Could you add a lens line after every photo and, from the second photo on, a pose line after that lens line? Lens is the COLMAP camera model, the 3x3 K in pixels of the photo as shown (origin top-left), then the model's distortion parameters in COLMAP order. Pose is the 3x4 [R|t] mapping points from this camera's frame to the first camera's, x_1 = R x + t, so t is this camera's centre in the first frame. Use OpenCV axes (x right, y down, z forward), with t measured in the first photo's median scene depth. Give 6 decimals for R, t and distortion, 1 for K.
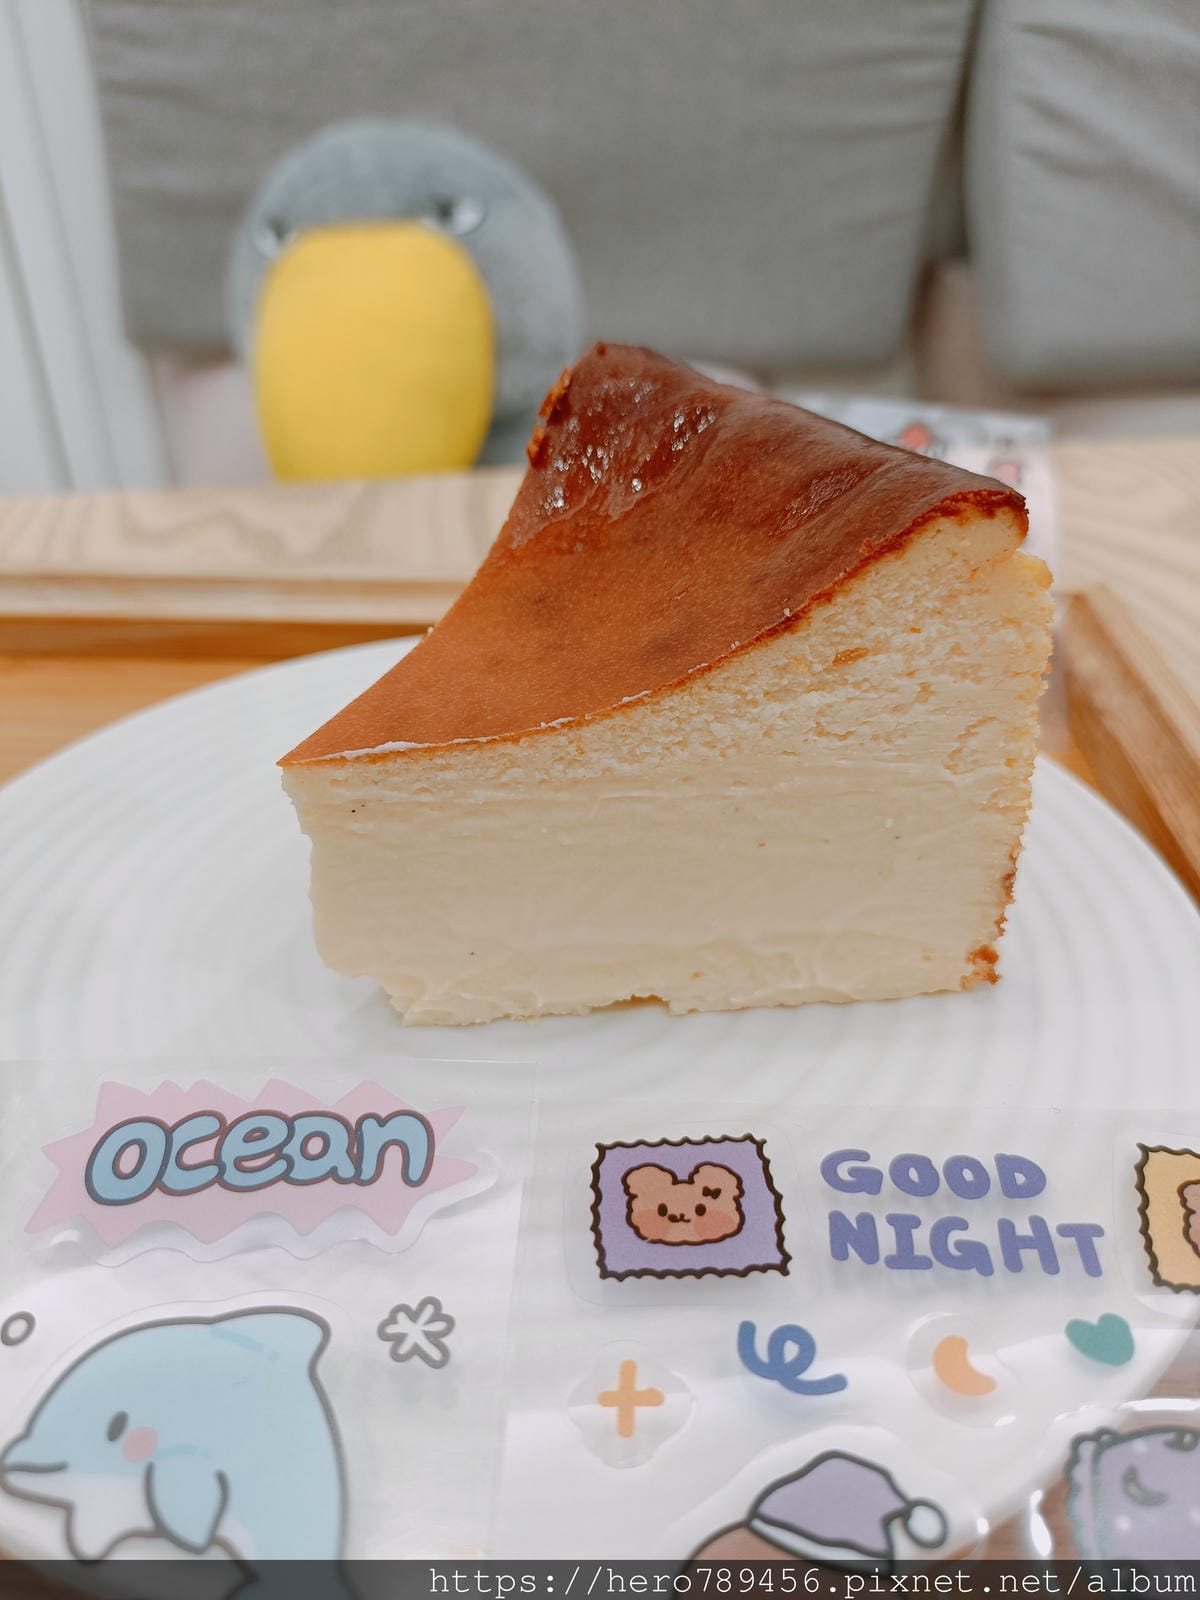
lens RADIAL K [[1180.4, 0, 607.0], [0, 1180.4, 804.0], [0, 0, 1]] dist [0.000426, -0.009310]
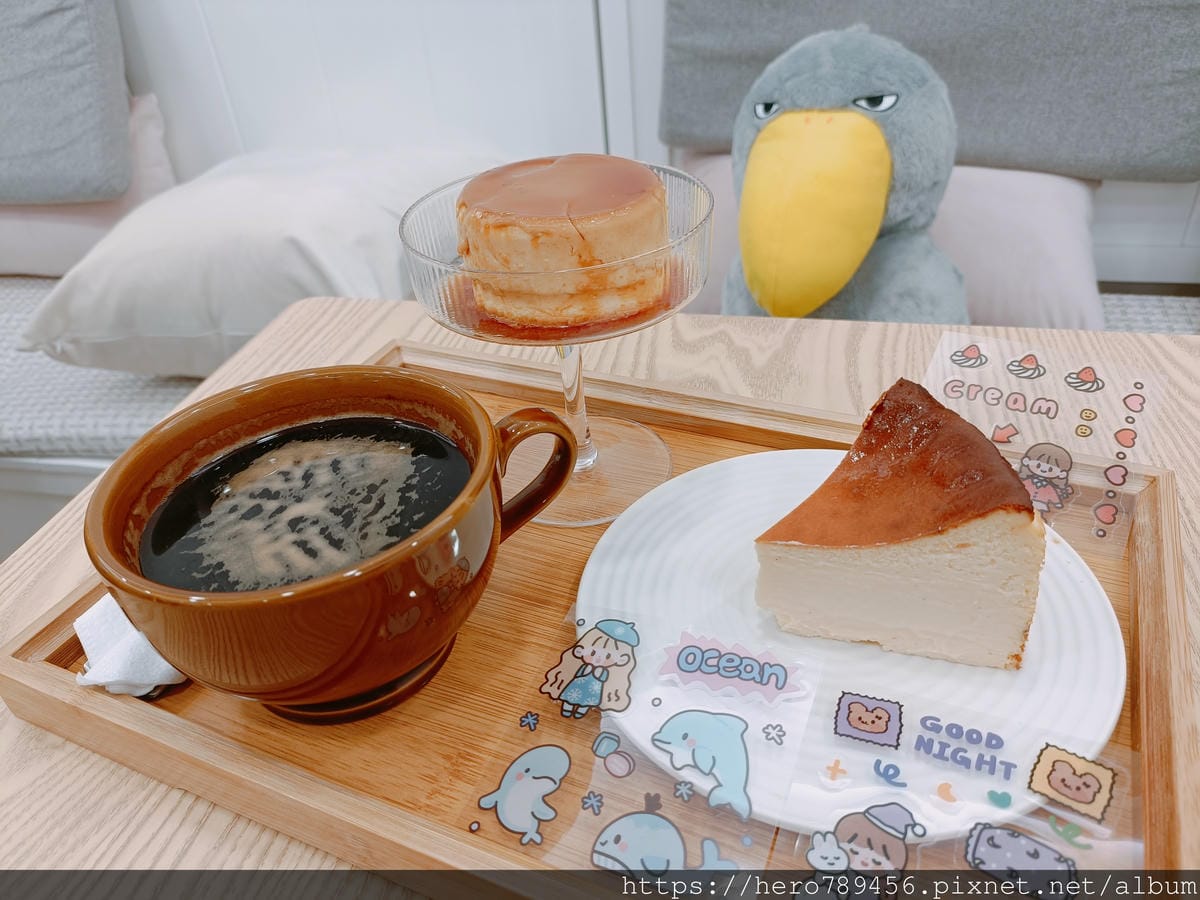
lens RADIAL K [[885.3, 0, 603.7], [0, 885.3, 444.4], [0, 0, 1]] dist [0.000426, -0.009310]
pose [[0.923009, 0.159474, -0.350175, 0.119639], [-0.139515, 0.986845, 0.081682, -0.422600], [0.358595, -0.026539, 0.933116, -1.272619]]
